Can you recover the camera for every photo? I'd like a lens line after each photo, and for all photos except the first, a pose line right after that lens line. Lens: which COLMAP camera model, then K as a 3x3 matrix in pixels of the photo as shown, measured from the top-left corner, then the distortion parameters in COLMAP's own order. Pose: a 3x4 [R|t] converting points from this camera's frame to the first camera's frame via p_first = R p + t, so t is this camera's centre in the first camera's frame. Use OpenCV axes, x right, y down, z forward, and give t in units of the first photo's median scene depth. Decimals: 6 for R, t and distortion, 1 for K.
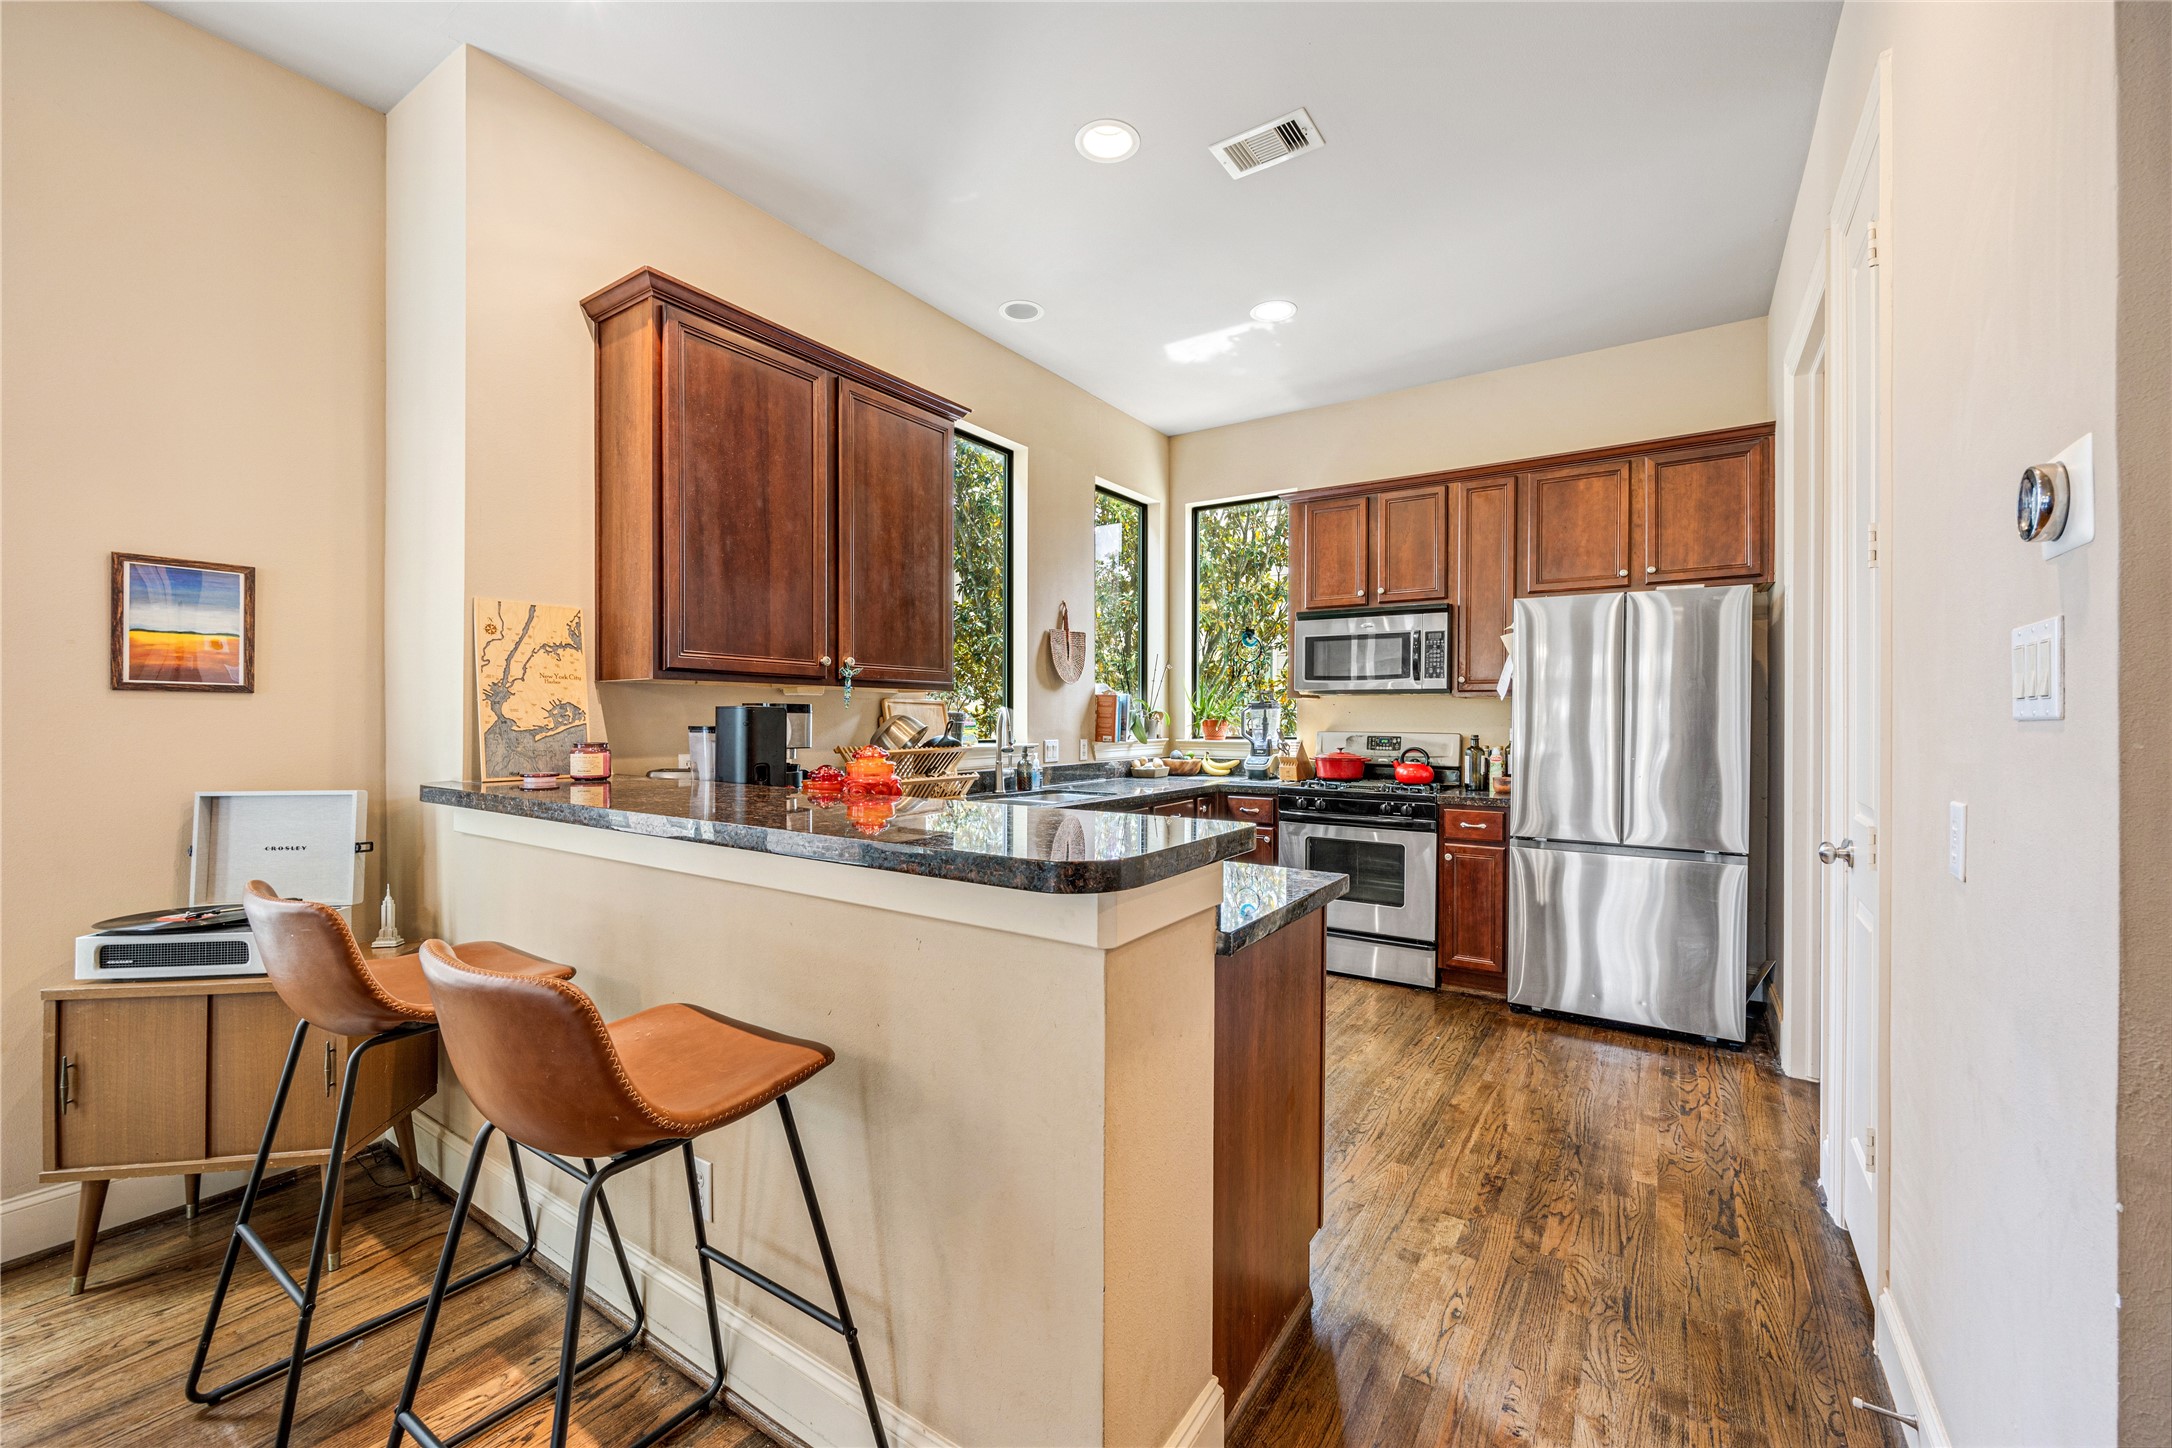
lens RADIAL K [[873.5, 0, 1062.0], [0, 873.5, 725.2], [0, 0, 1]] dist [0.000899, 0.000189]
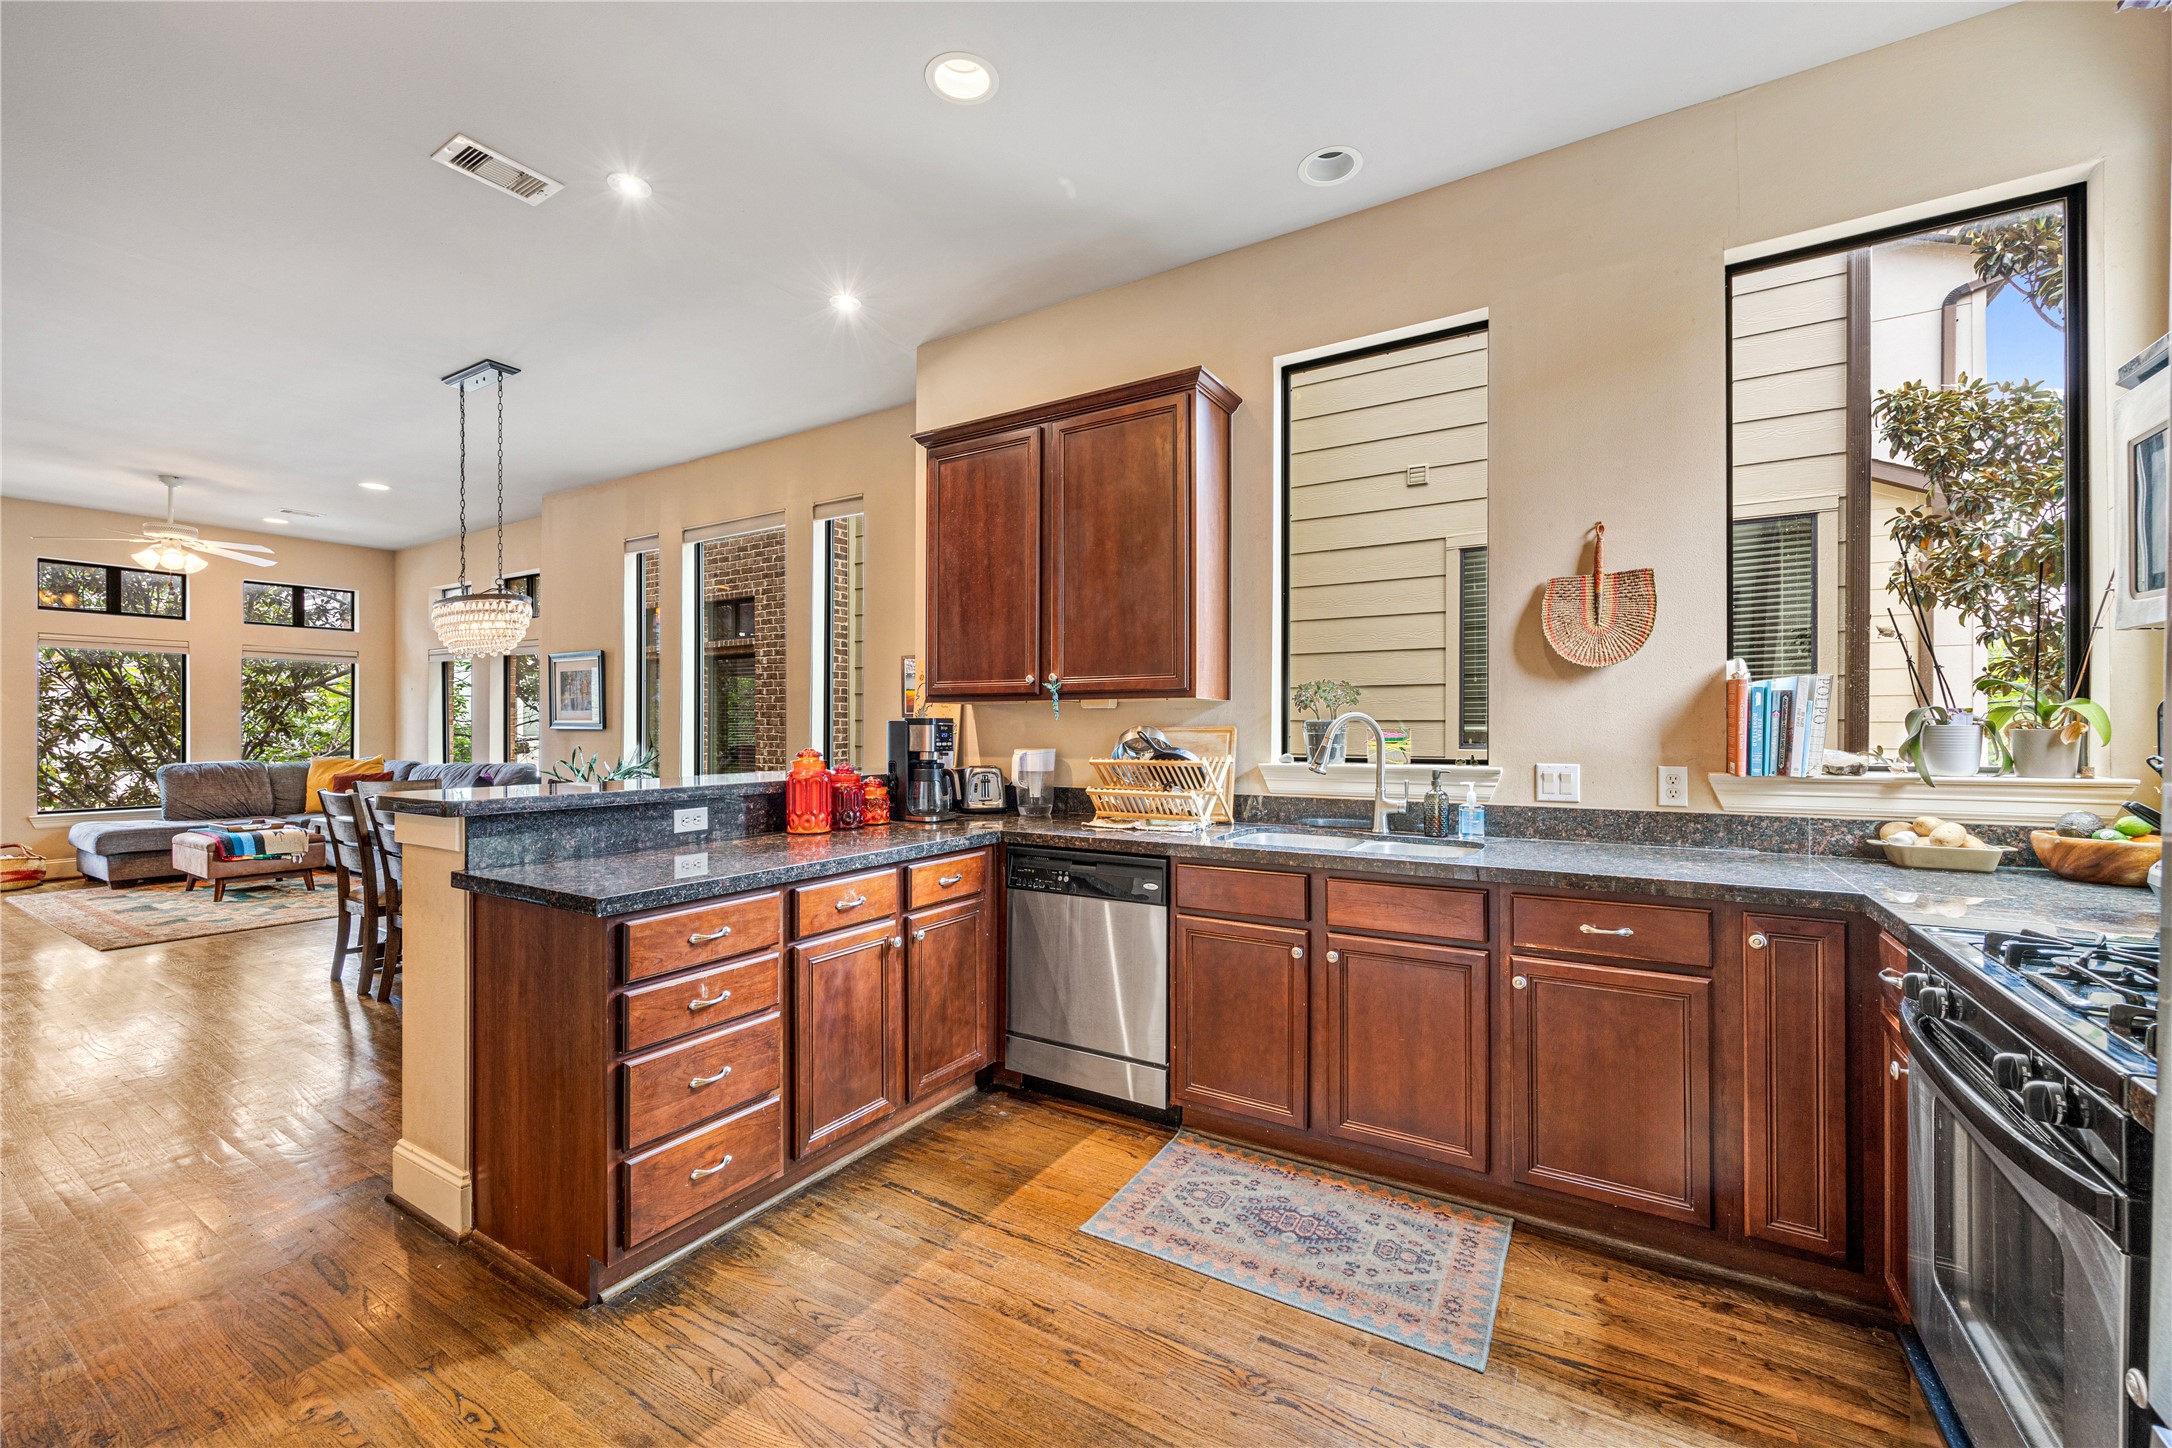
lens RADIAL K [[873.5, 0, 1094.0], [0, 873.5, 725.5], [0, 0, 1]] dist [0.000899, 0.000189]
pose [[0.054495, -0.005469, -0.998499, 0.694428], [-0.005196, 0.999970, -0.005761, -0.005057], [0.998501, 0.005502, 0.054465, 0.803300]]
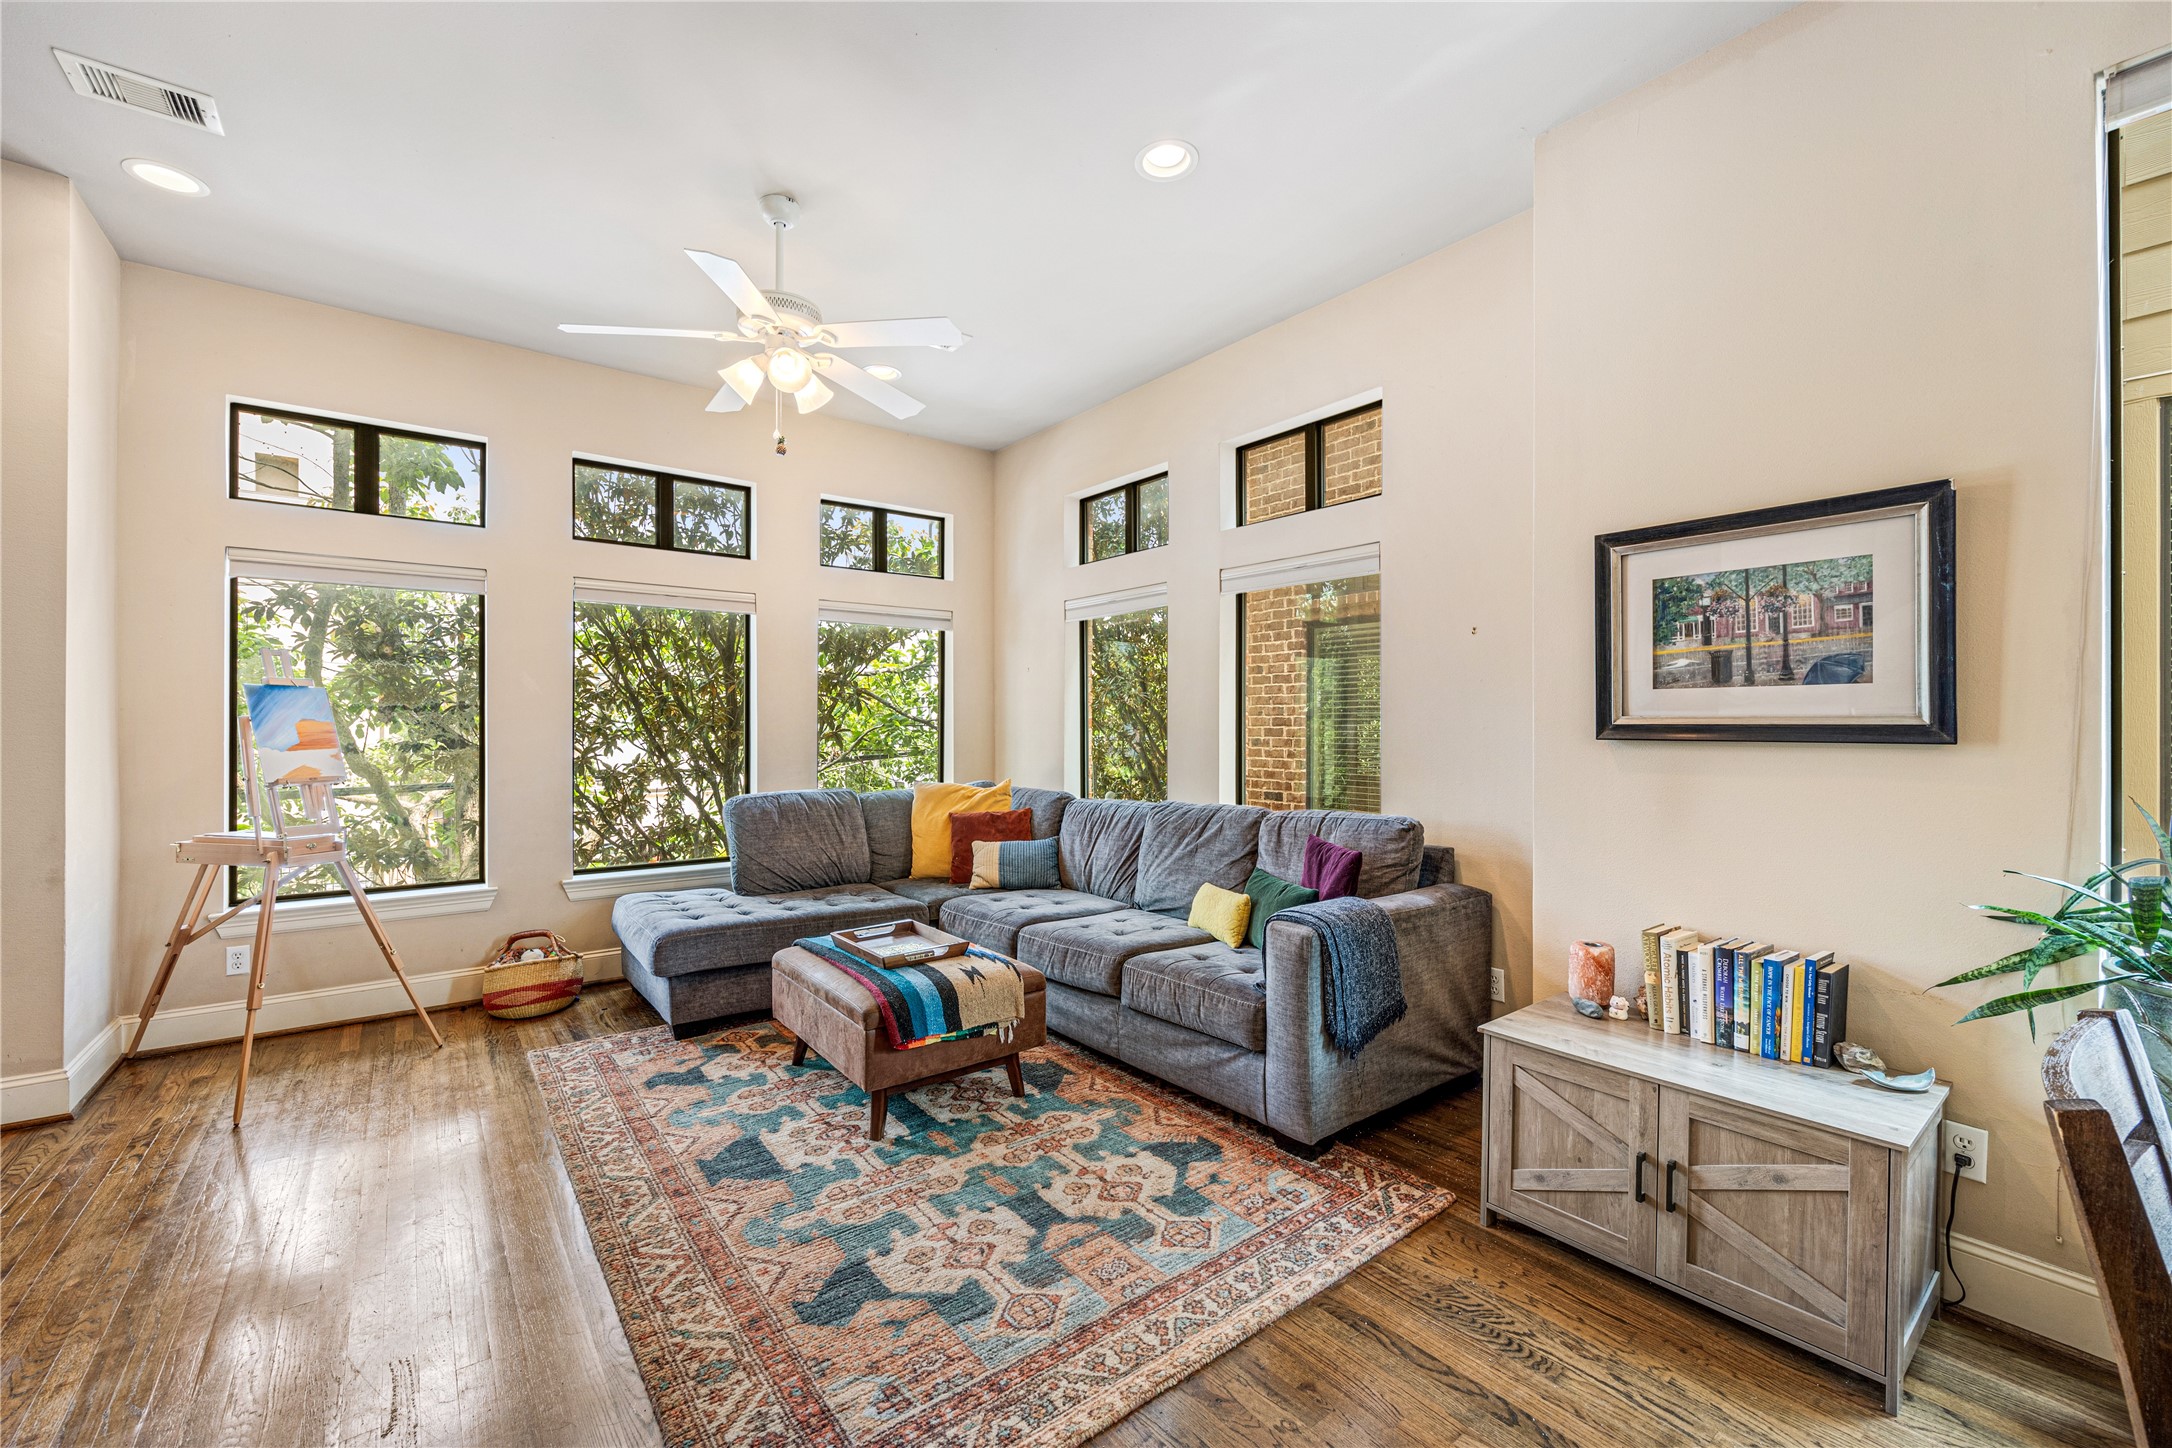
lens RADIAL K [[873.5, 0, 1102.0], [0, 873.5, 725.8], [0, 0, 1]] dist [0.000899, 0.000189]
pose [[-0.282677, -0.007039, -0.959189, -0.452389], [-0.006105, 0.999966, -0.005539, -0.006181], [0.959196, 0.004291, -0.282710, -0.424294]]
